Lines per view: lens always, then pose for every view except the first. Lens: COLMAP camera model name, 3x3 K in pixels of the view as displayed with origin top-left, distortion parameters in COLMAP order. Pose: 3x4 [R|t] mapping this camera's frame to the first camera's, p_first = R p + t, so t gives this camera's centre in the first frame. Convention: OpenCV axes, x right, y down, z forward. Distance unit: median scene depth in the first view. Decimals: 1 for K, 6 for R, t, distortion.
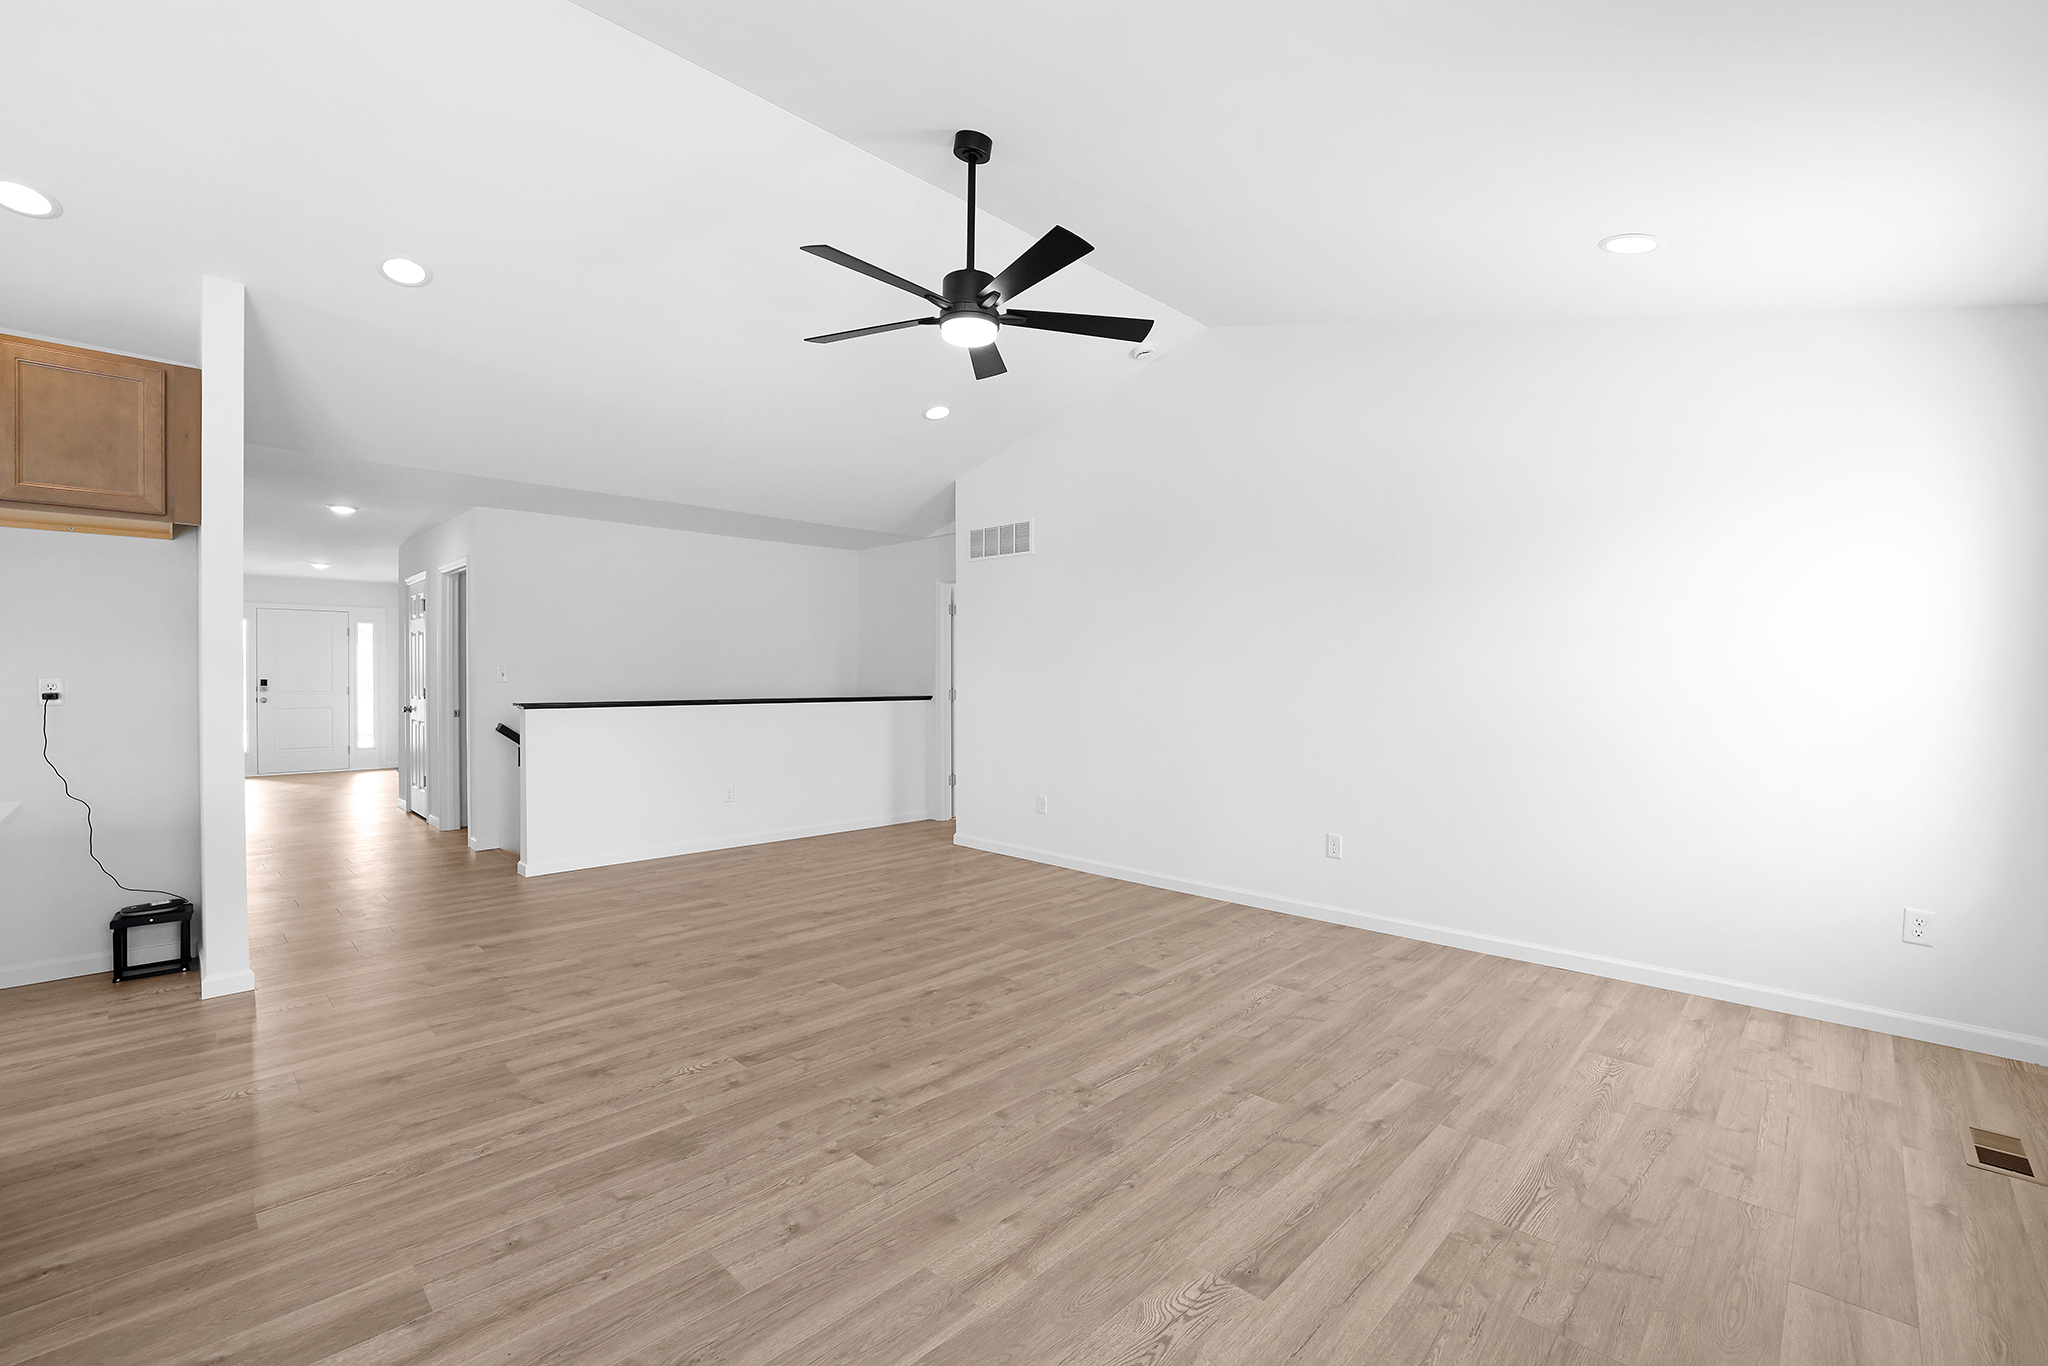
lens RADIAL K [[877.9, 0, 1019.2], [0, 877.9, 682.2], [0, 0, 1]] dist [-0.032701, 0.010344]
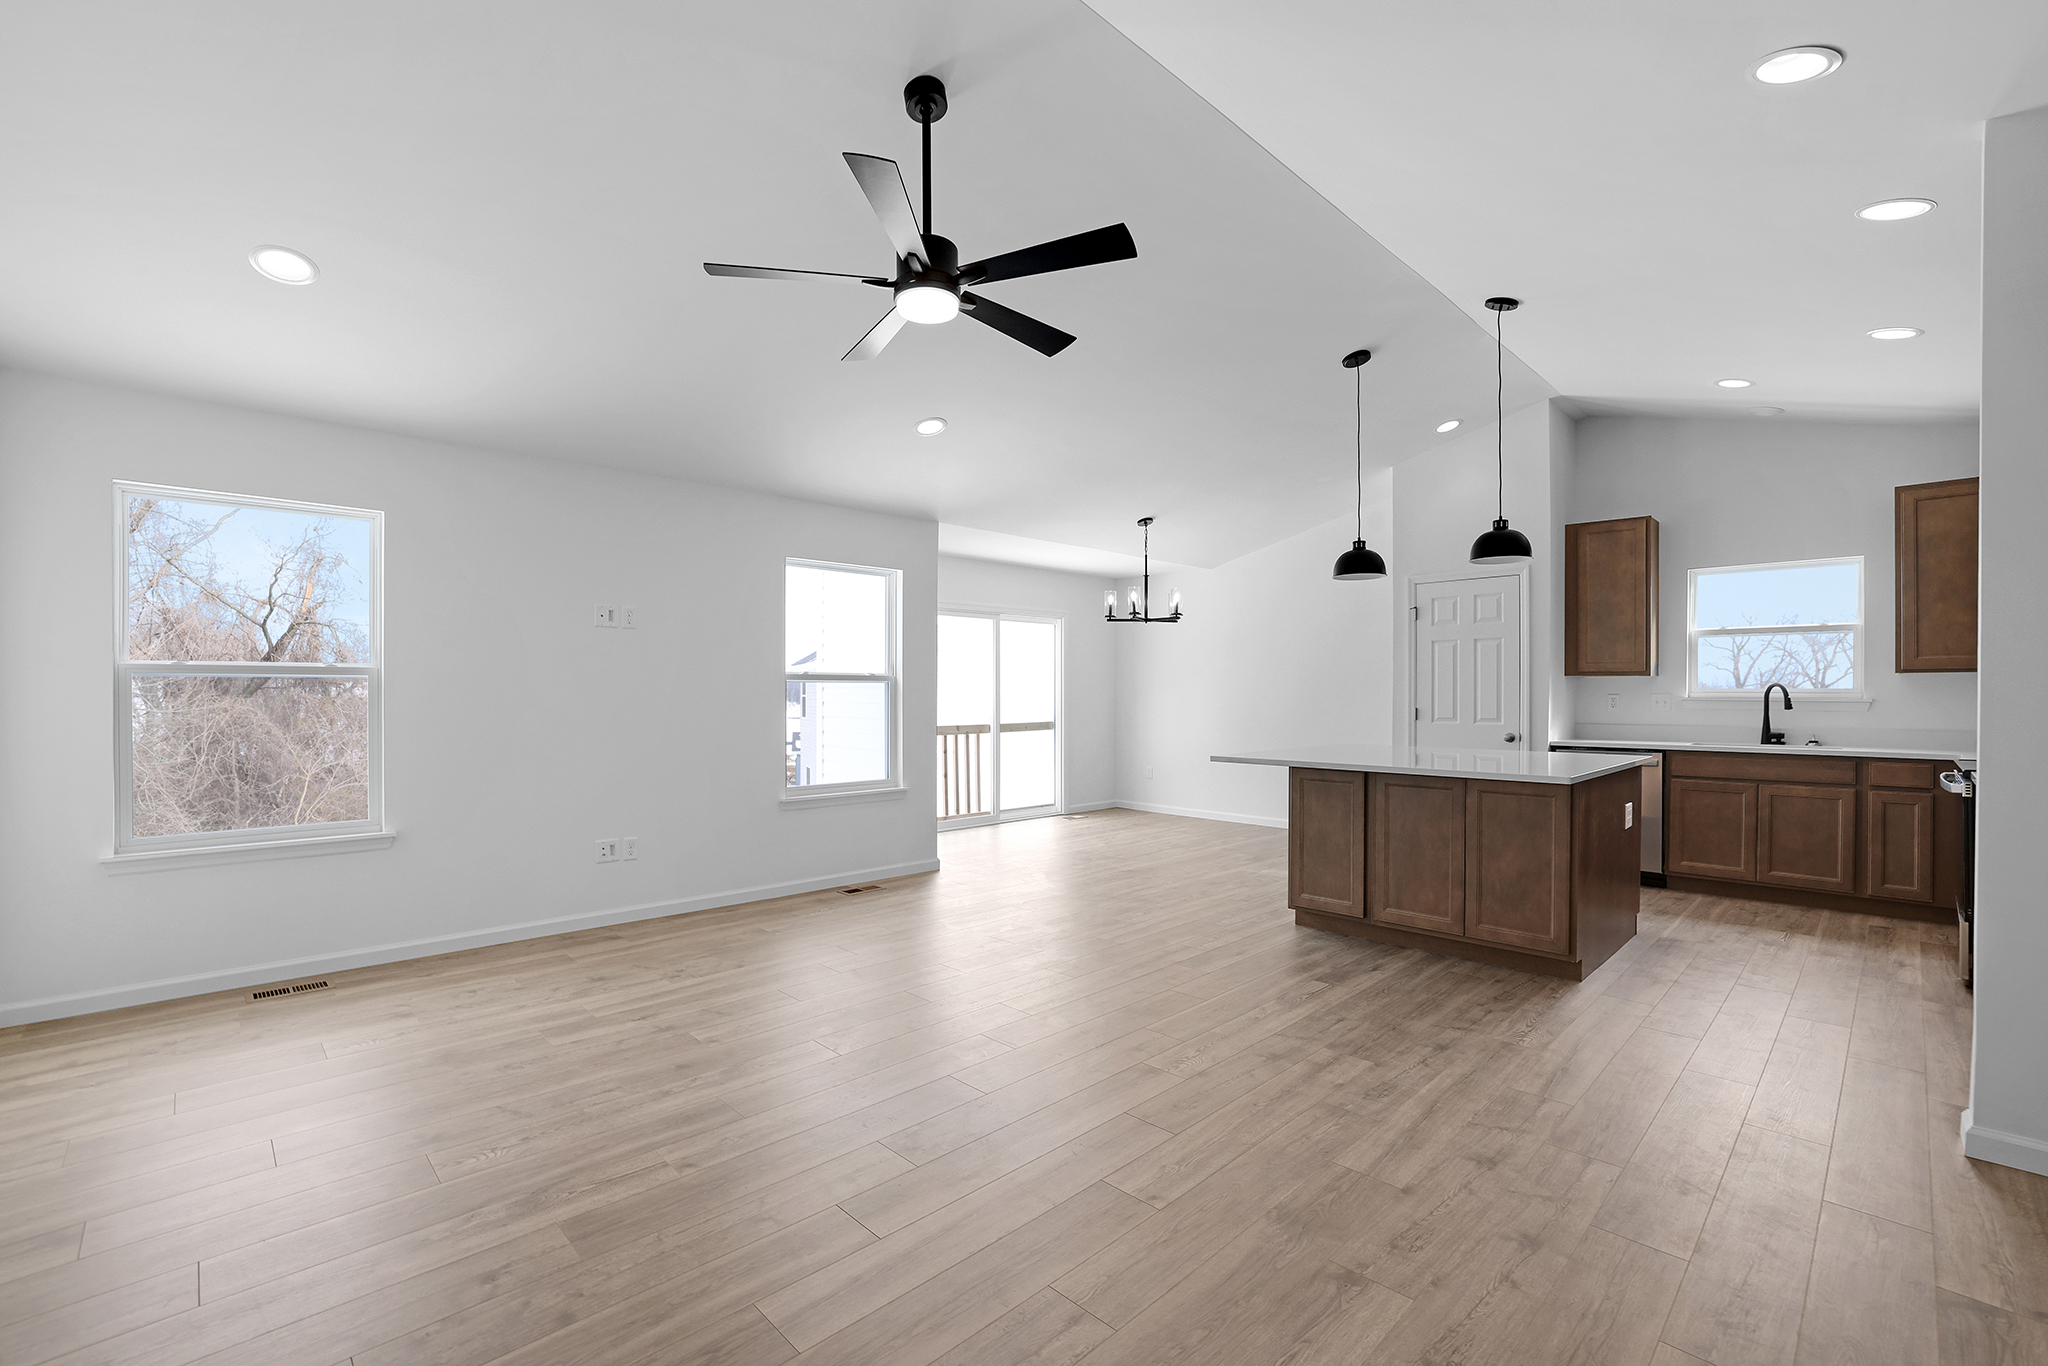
lens RADIAL K [[877.9, 0, 1031.2], [0, 877.9, 706.2], [0, 0, 1]] dist [-0.032701, 0.010344]
pose [[-0.999957, -0.002773, 0.008799, -0.170791], [-0.002584, 0.999767, 0.021453, -0.011967], [-0.008856, 0.021430, -0.999731, 1.871077]]
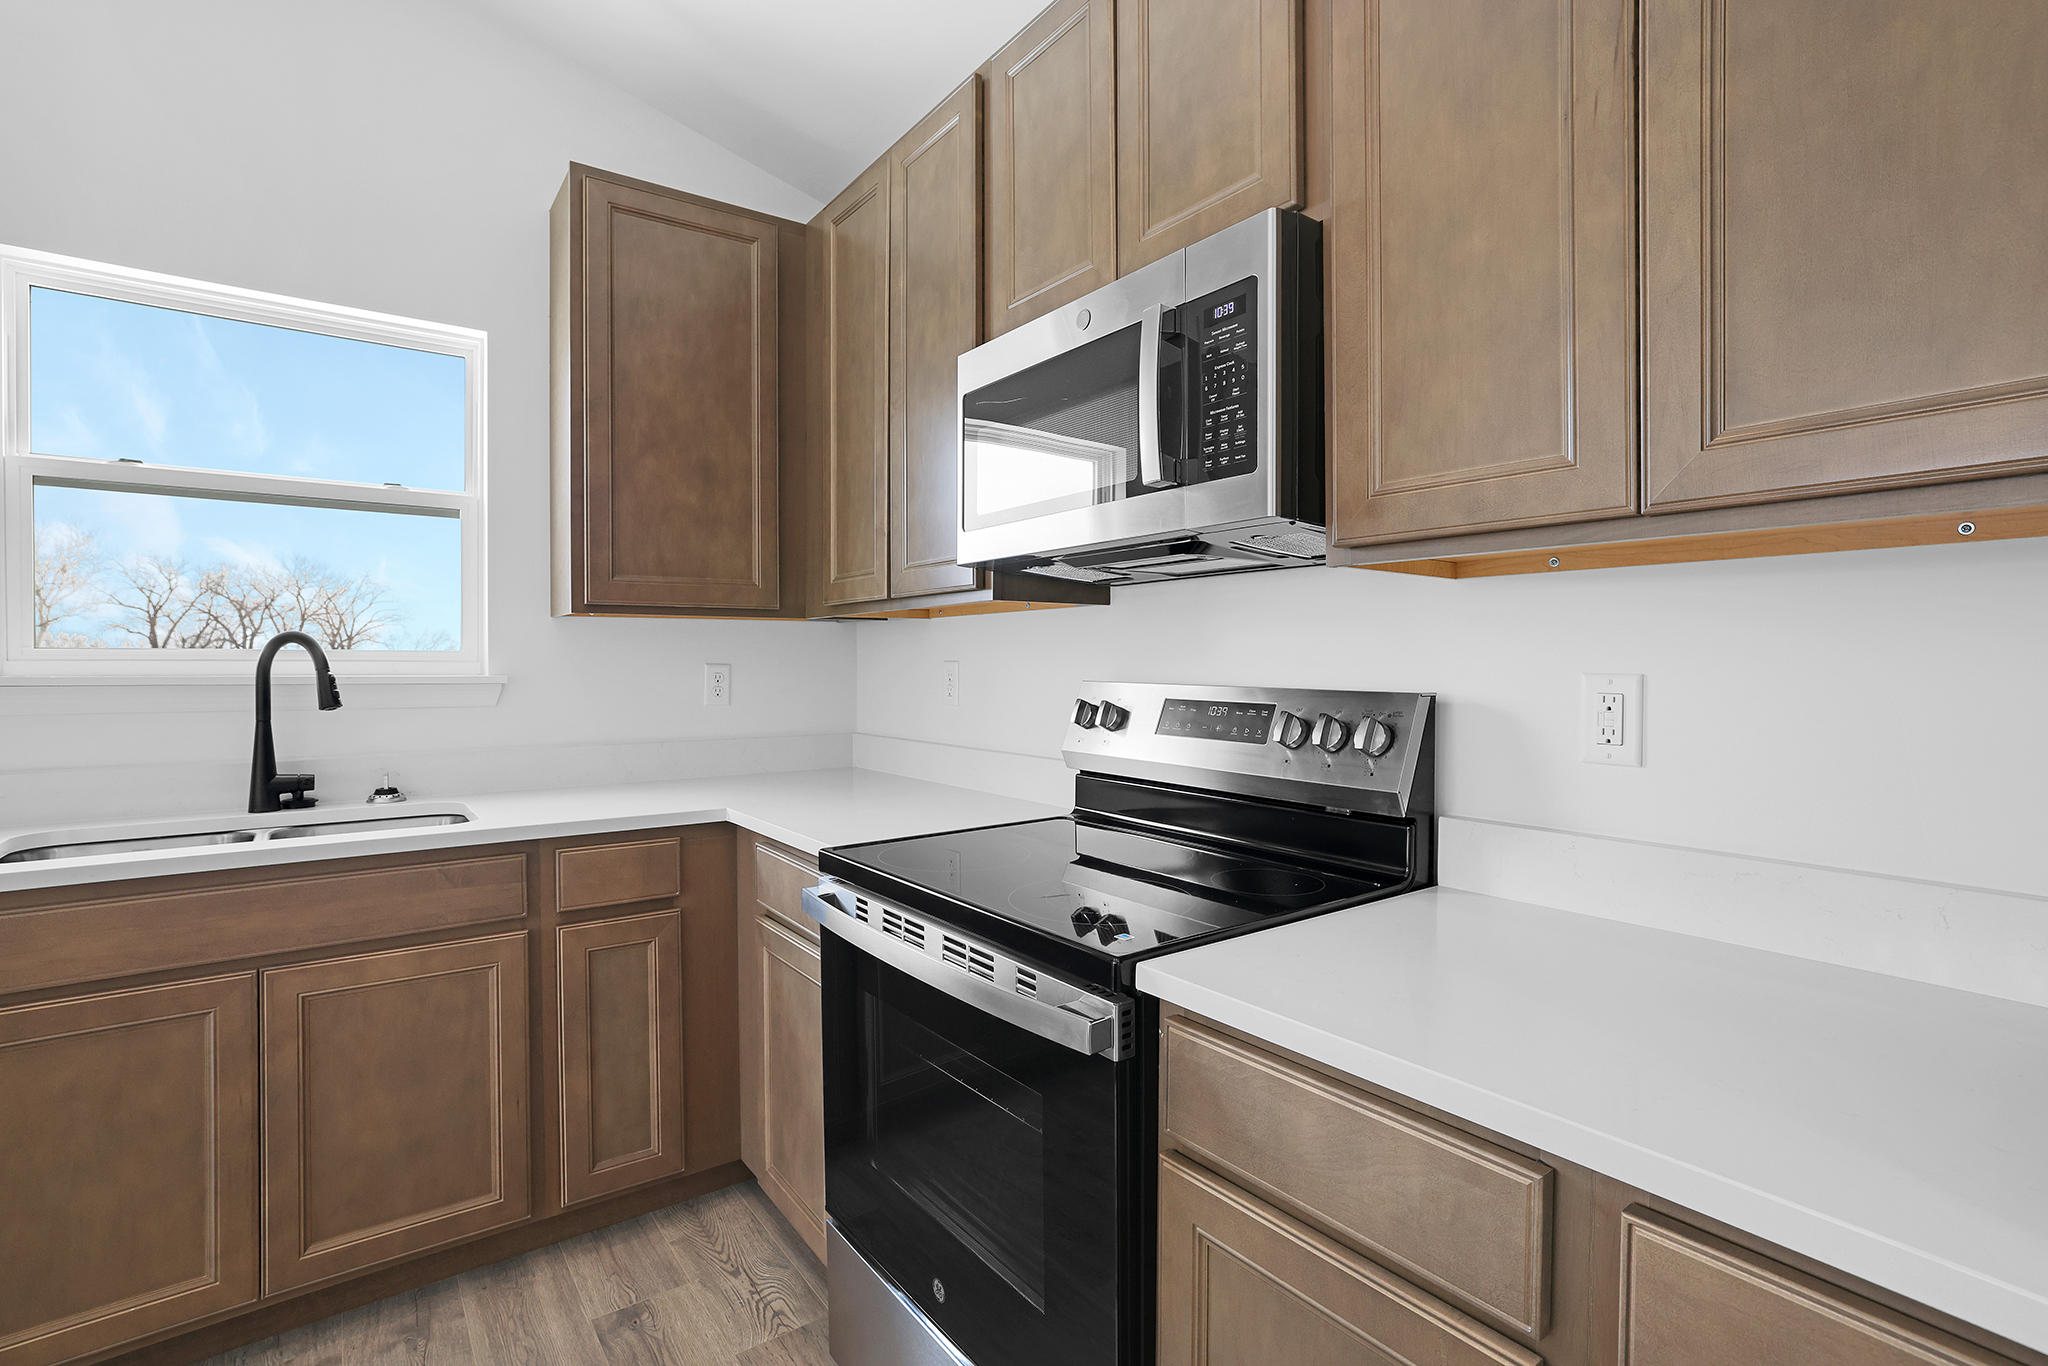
lens RADIAL K [[961.8, 0, 1012.7], [0, 961.8, 673.4], [0, 0, 1]] dist [-0.018077, 0.008206]
pose [[-0.160278, 0.009431, -0.987027, -1.100347], [-0.007295, 0.999916, 0.010739, -0.008774], [0.987045, 0.008922, -0.160196, 0.699884]]
